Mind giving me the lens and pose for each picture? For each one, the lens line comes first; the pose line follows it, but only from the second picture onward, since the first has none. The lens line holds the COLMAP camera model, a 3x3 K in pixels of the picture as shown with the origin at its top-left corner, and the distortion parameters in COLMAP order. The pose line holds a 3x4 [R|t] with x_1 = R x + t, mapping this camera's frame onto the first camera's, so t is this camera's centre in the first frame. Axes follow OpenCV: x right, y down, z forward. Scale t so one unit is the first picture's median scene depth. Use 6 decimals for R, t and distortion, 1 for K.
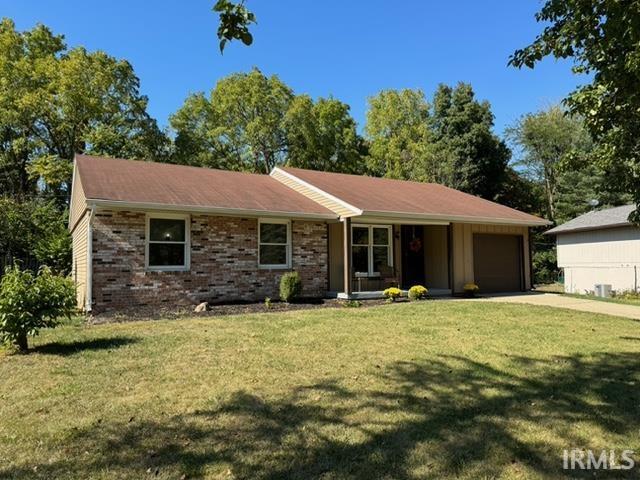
lens RADIAL K [[474.6, 0, 319.8], [0, 474.6, 215.4], [0, 0, 1]] dist [0.085969, -0.000057]
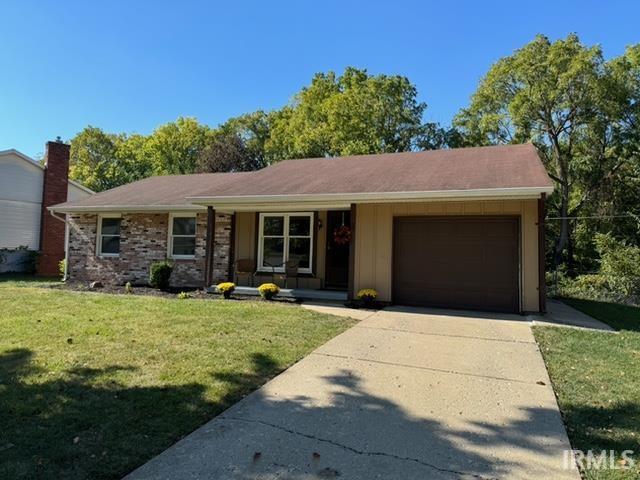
lens RADIAL K [[441.2, 0, 289.8], [0, 441.2, 225.2], [0, 0, 1]] dist [0.050480, -0.004333]
pose [[0.612194, -0.034634, -0.789949, 0.835800], [0.048884, 0.998787, -0.005907, 0.052097], [0.789195, -0.035000, 0.613144, 0.561955]]
